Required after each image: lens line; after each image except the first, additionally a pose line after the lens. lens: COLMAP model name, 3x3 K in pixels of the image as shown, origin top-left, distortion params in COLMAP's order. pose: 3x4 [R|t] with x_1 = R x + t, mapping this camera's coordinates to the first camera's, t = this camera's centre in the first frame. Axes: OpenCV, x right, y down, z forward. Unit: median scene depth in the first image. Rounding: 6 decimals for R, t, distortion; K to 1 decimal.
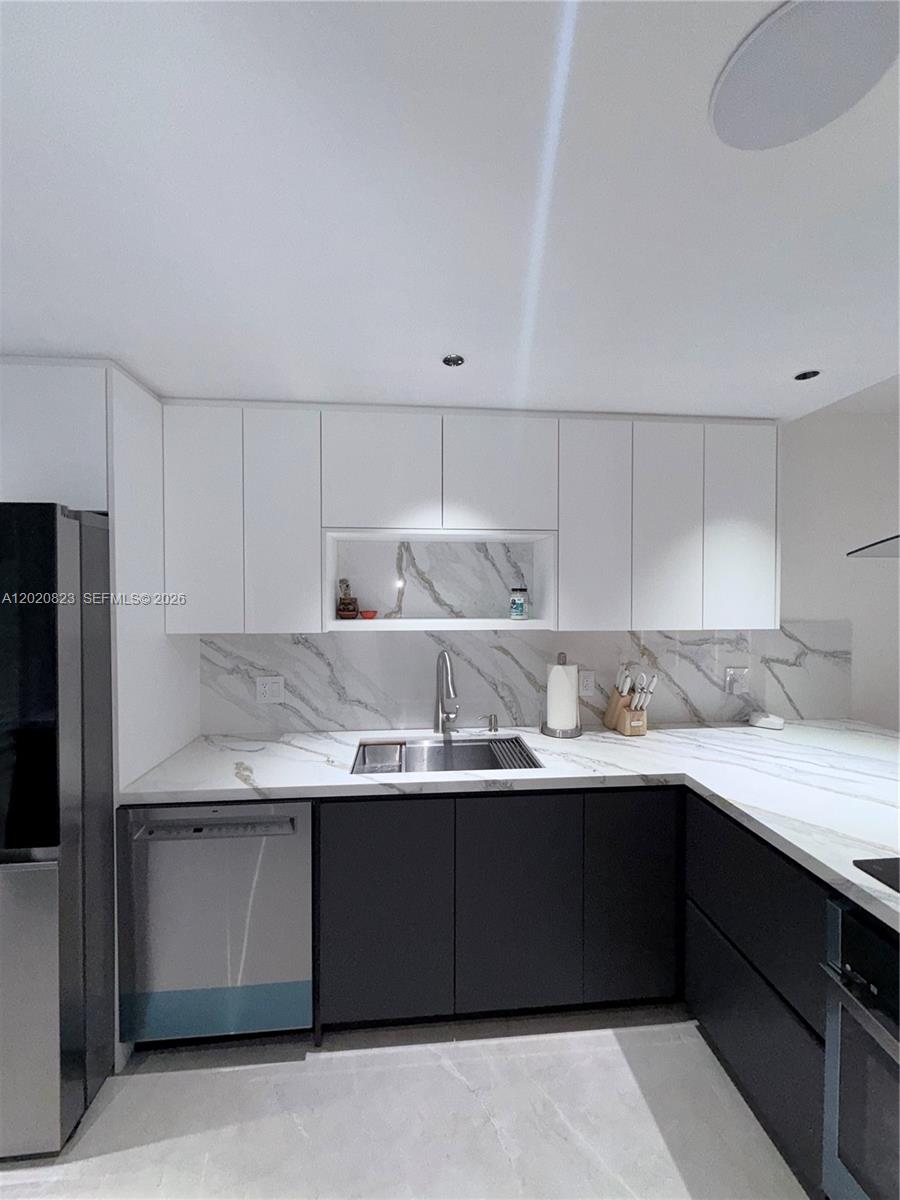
lens RADIAL K [[479.0, 0, 450.1], [0, 479.0, 598.2], [0, 0, 1]] dist [0.000915, 0.000119]
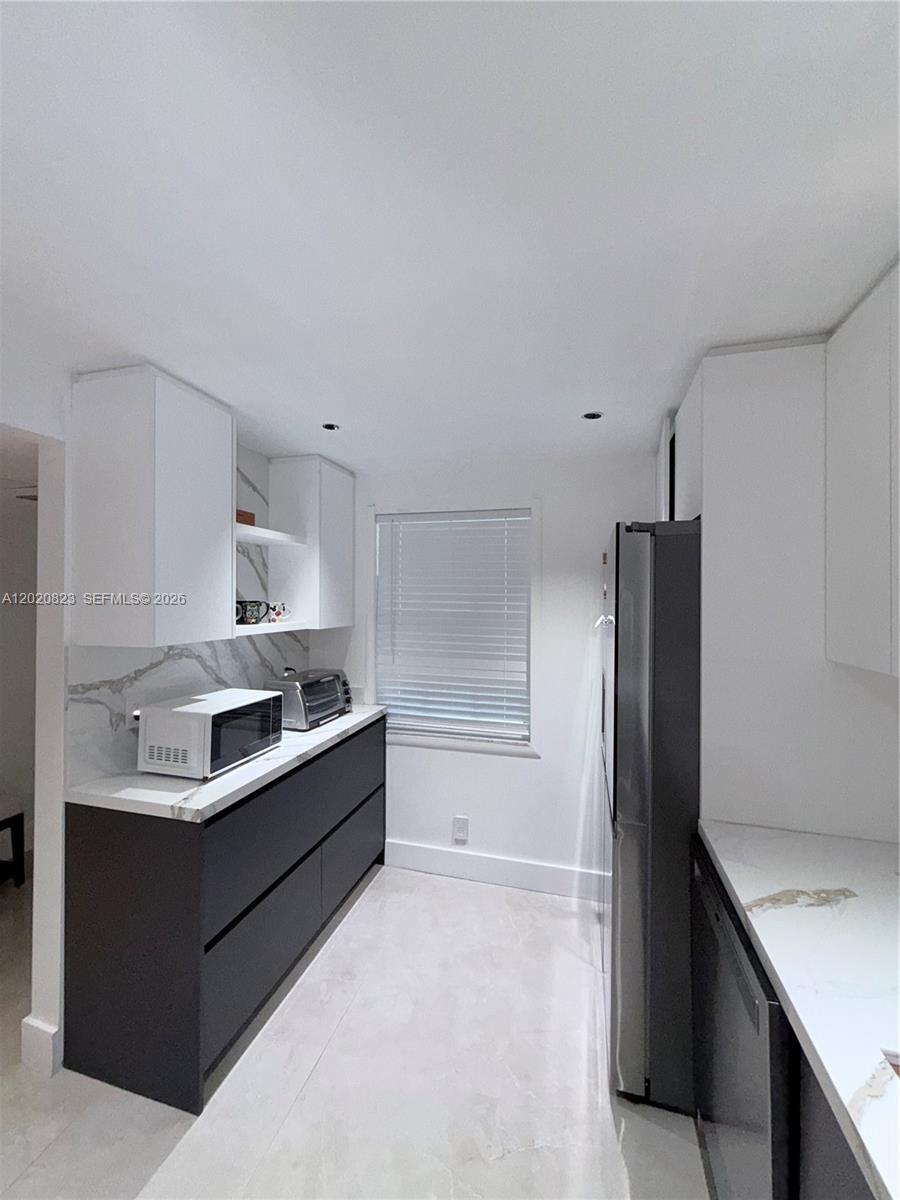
lens RADIAL K [[479.0, 0, 451.1], [0, 479.0, 597.8], [0, 0, 1]] dist [0.000915, 0.000119]
pose [[-0.363099, -0.004926, -0.931738, 0.286717], [-0.022952, 0.999730, 0.003659, -0.008089], [0.931468, 0.022713, -0.363114, 0.752858]]
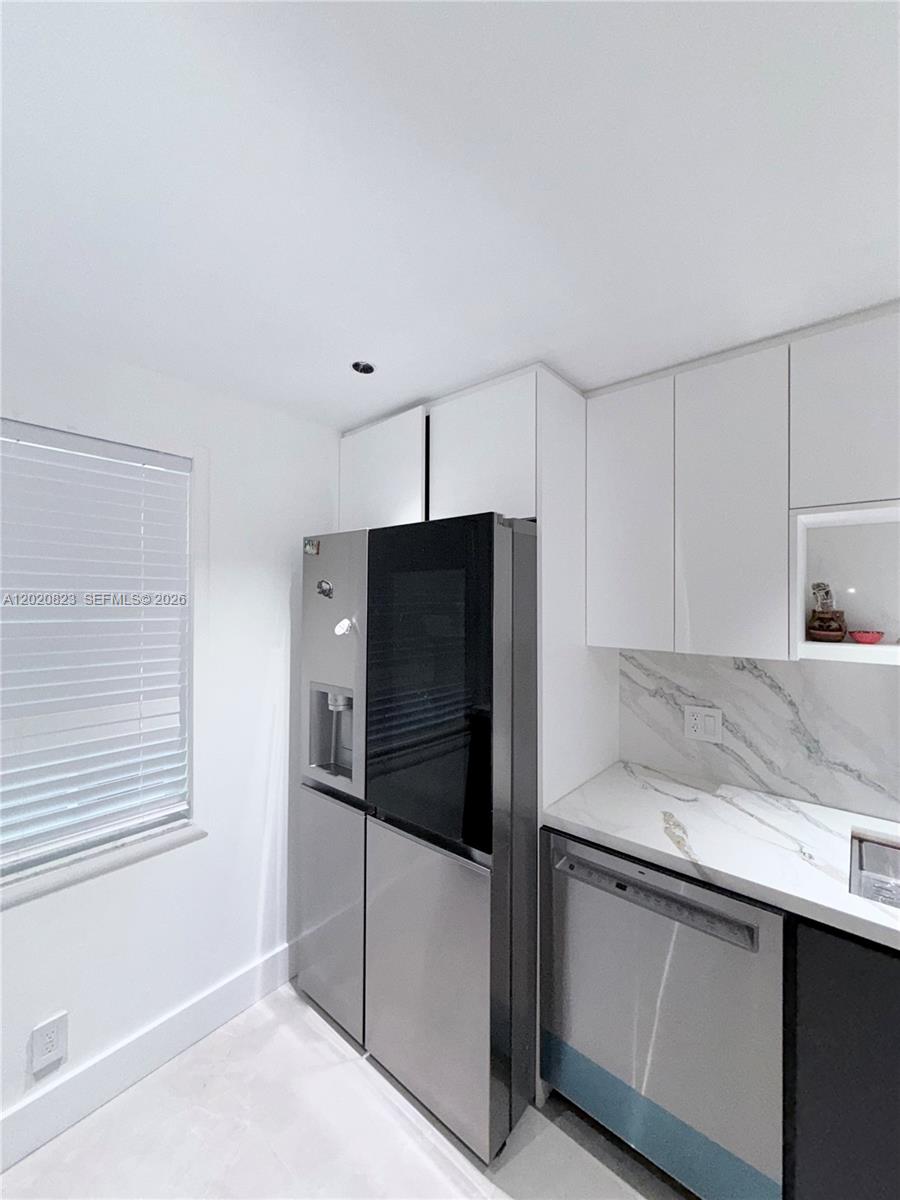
lens RADIAL K [[479.0, 0, 446.2], [0, 479.0, 594.6], [0, 0, 1]] dist [0.000915, 0.000119]
pose [[0.693347, -0.000719, -0.720604, -0.117213], [-0.015607, 0.999750, -0.016014, -0.004900], [0.720435, 0.022350, 0.693162, 0.164996]]
